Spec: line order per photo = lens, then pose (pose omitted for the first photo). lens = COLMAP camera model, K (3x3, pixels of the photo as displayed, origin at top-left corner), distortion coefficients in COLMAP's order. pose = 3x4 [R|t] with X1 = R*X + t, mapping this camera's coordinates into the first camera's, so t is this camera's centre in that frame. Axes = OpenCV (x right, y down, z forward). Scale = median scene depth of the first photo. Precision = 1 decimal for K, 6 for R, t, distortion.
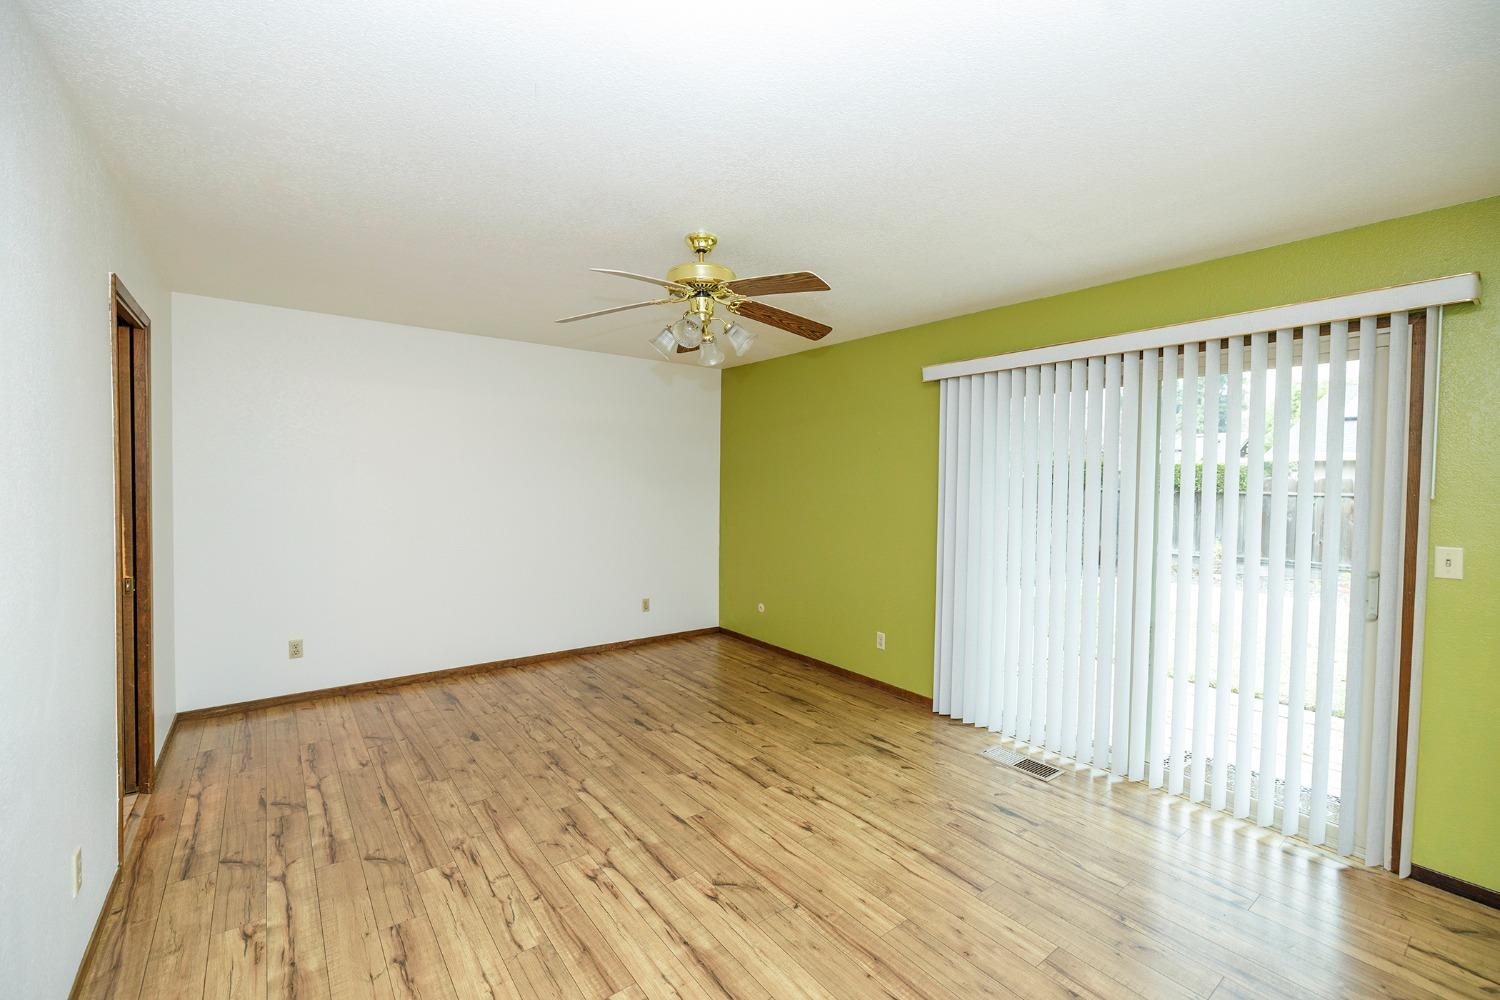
lens RADIAL K [[625.8, 0, 743.4], [0, 625.8, 499.6], [0, 0, 1]] dist [0.000680, -0.000172]
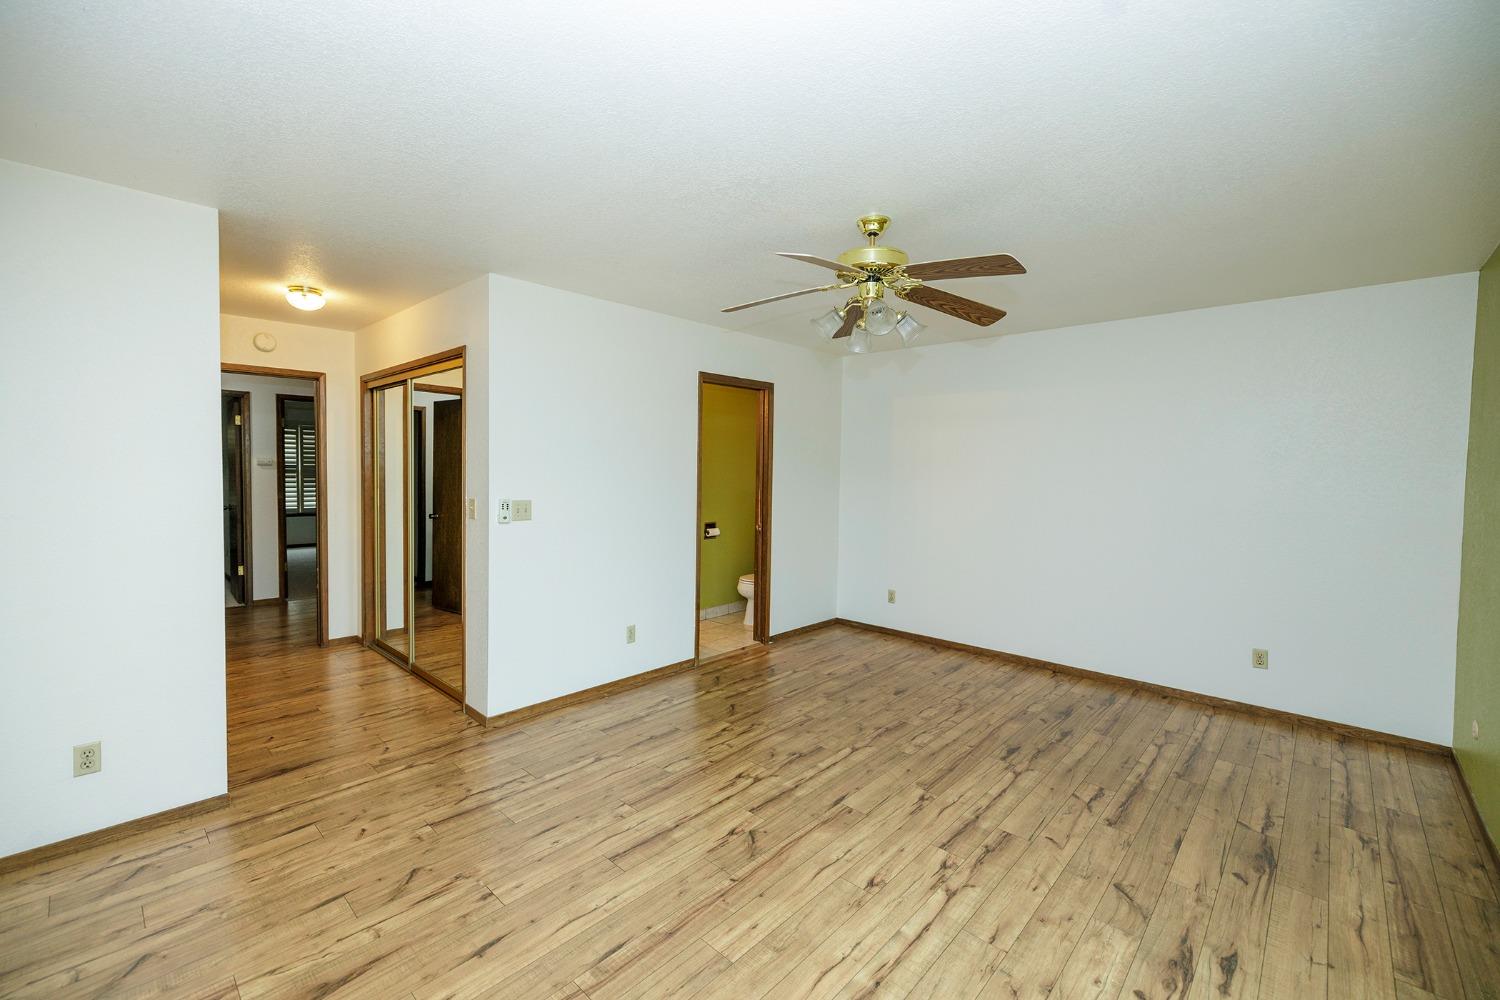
lens RADIAL K [[626.6, 0, 741.5], [0, 626.6, 495.2], [0, 0, 1]] dist [0.000102, 0.000053]
pose [[0.160652, 0.034020, -0.986425, 0.787989], [-0.042298, 0.998725, 0.027555, -0.010352], [0.986104, 0.037297, 0.161886, 0.596301]]
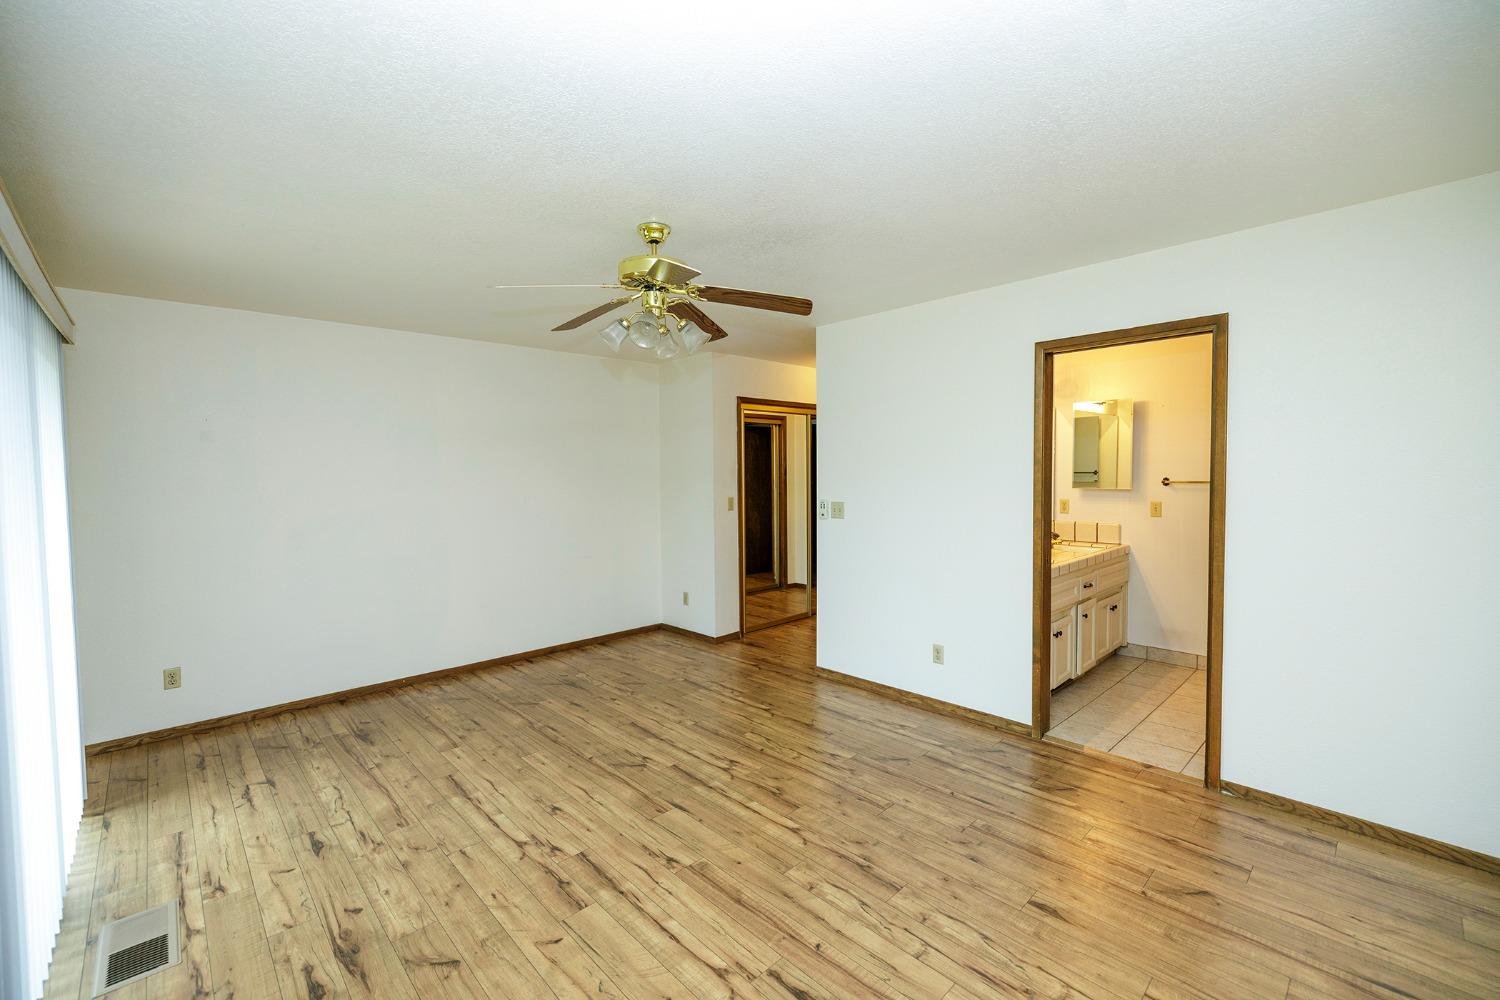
lens RADIAL K [[626.6, 0, 741.5], [0, 626.6, 495.2], [0, 0, 1]] dist [0.000102, 0.000053]
pose [[-0.994600, 0.004320, -0.103693, -0.090482], [-0.003073, 0.997470, 0.071024, -0.069215], [0.103738, 0.070959, -0.992070, 1.814018]]
